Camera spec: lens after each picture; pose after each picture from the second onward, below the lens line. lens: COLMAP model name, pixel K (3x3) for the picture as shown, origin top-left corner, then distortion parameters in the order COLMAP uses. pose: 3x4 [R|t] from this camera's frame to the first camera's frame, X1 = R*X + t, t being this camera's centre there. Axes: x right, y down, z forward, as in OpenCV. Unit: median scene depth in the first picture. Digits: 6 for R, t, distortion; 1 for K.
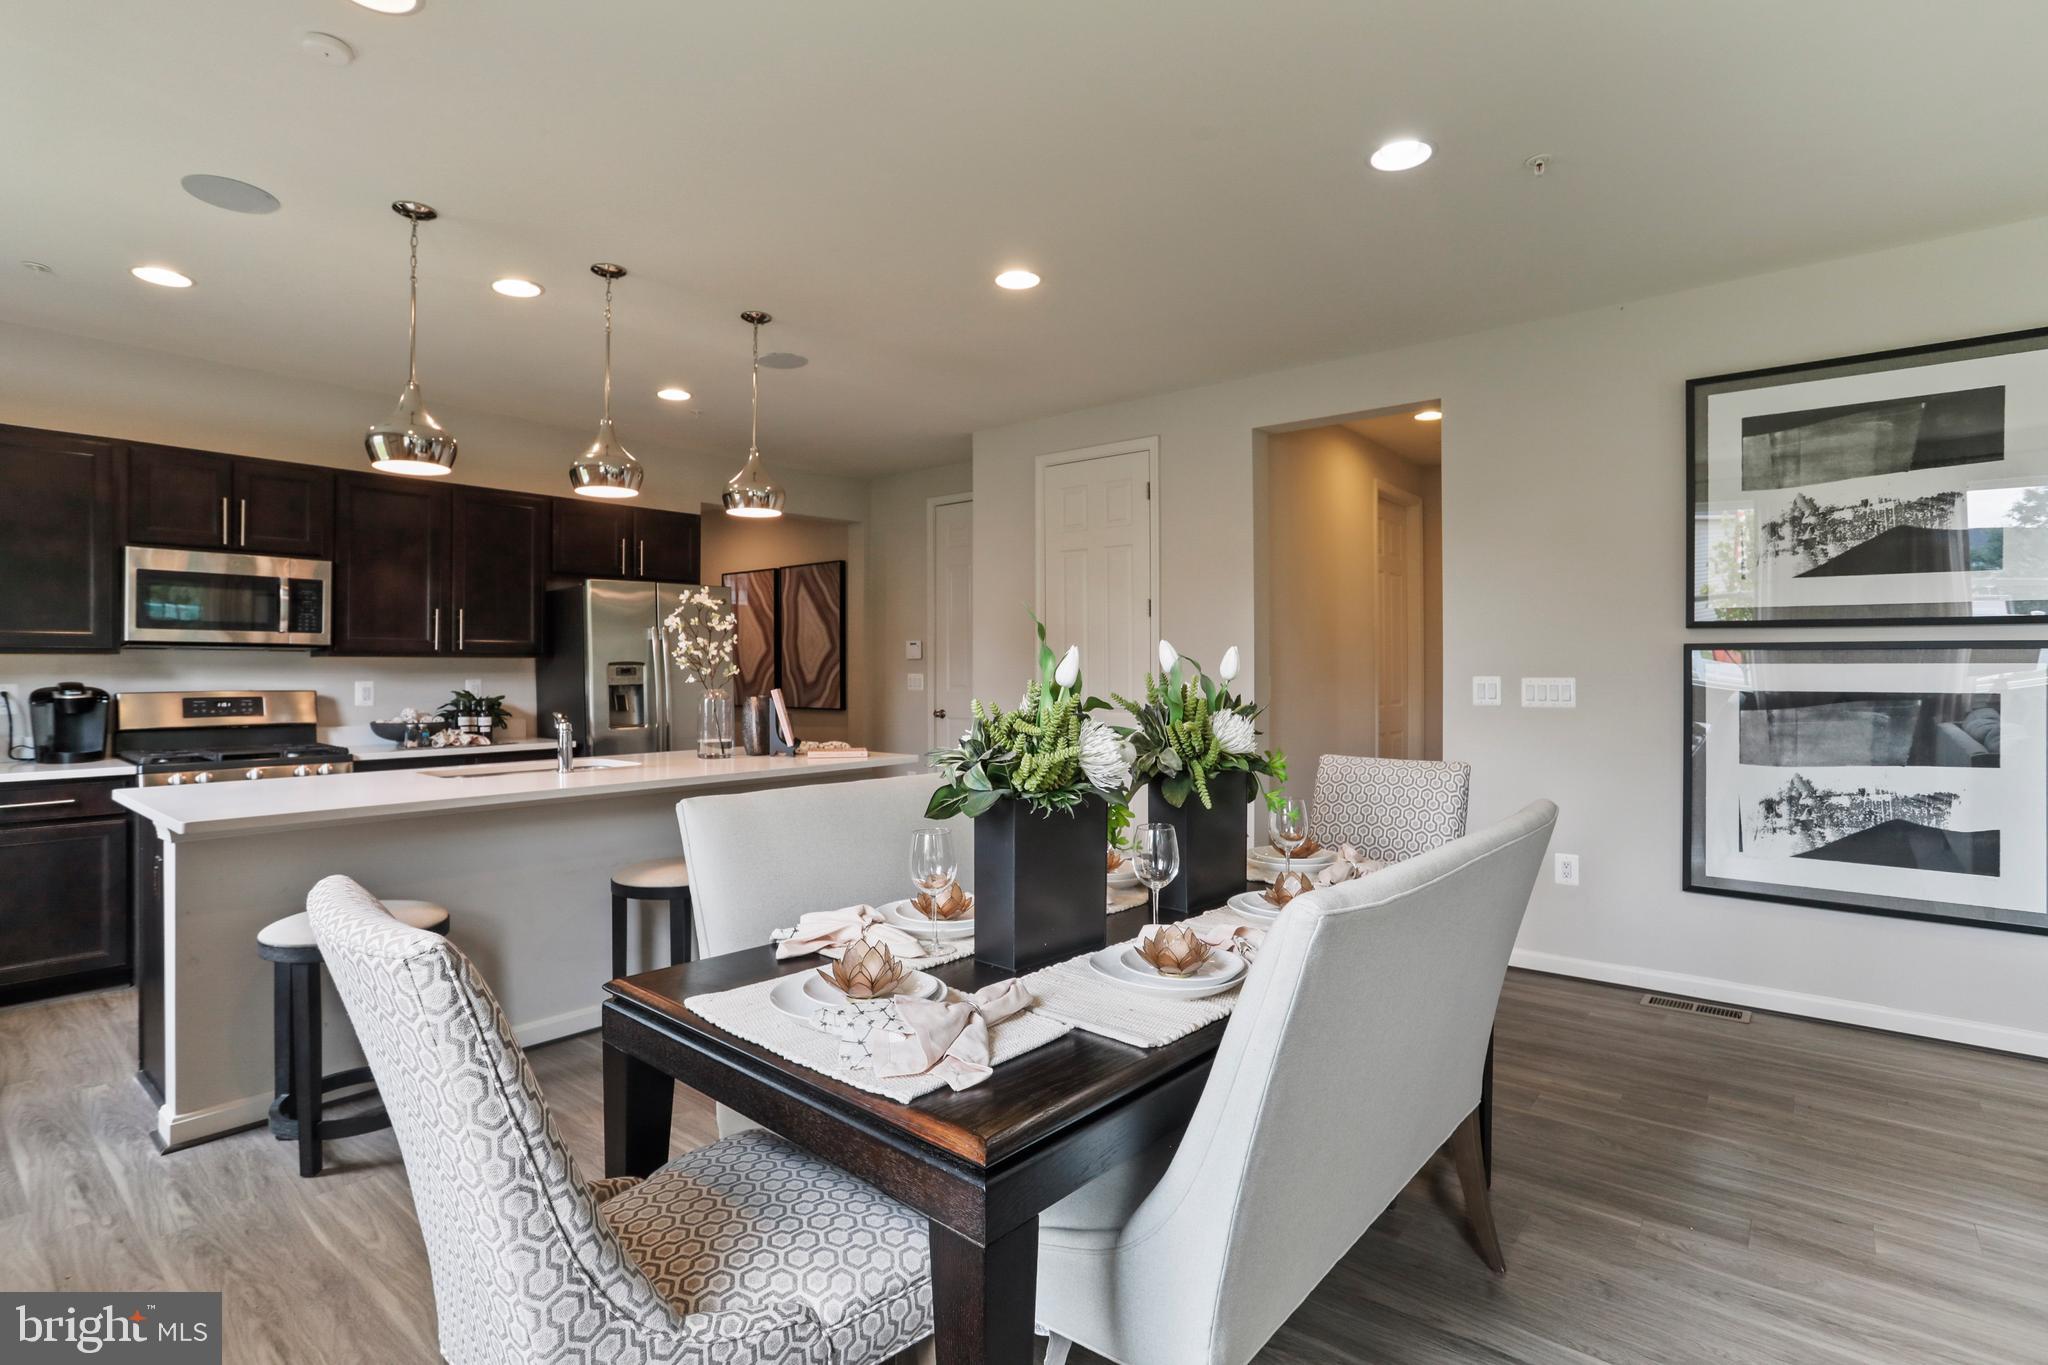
lens RADIAL K [[995.0, 0, 1014.7], [0, 995.0, 669.0], [0, 0, 1]] dist [-0.063935, 0.035228]
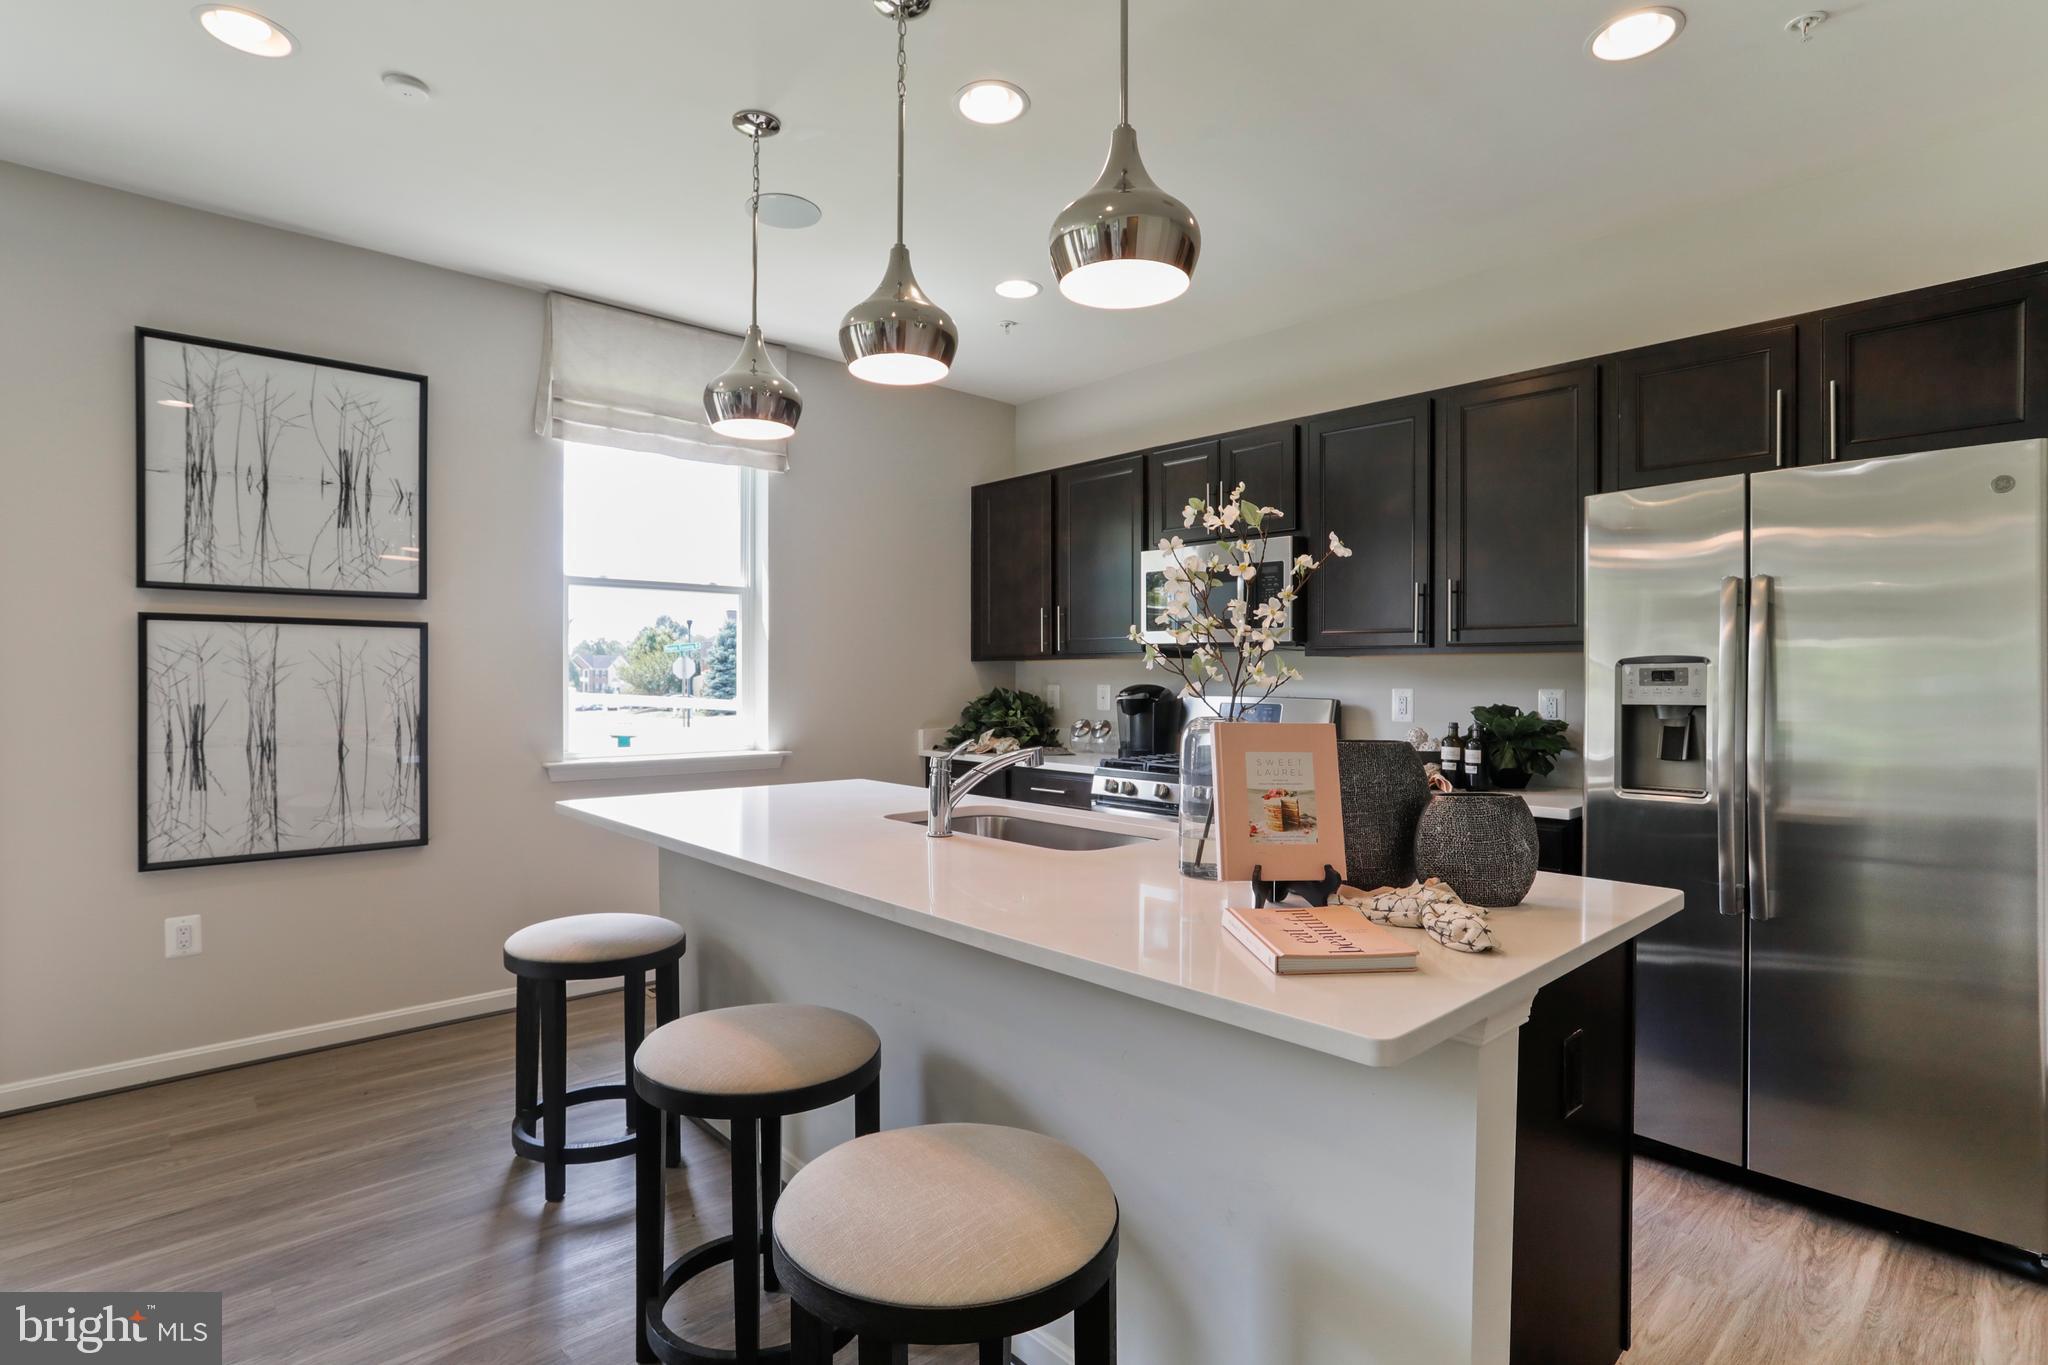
lens RADIAL K [[1005.3, 0, 1024.0], [0, 1005.3, 682.5], [0, 0, 1]] dist [-0.073223, 0.034194]
pose [[-0.130397, 0.008241, -0.991428, 0.143899], [-0.001780, 0.999962, 0.008546, 0.002019], [0.991460, 0.002879, -0.130377, 0.973753]]
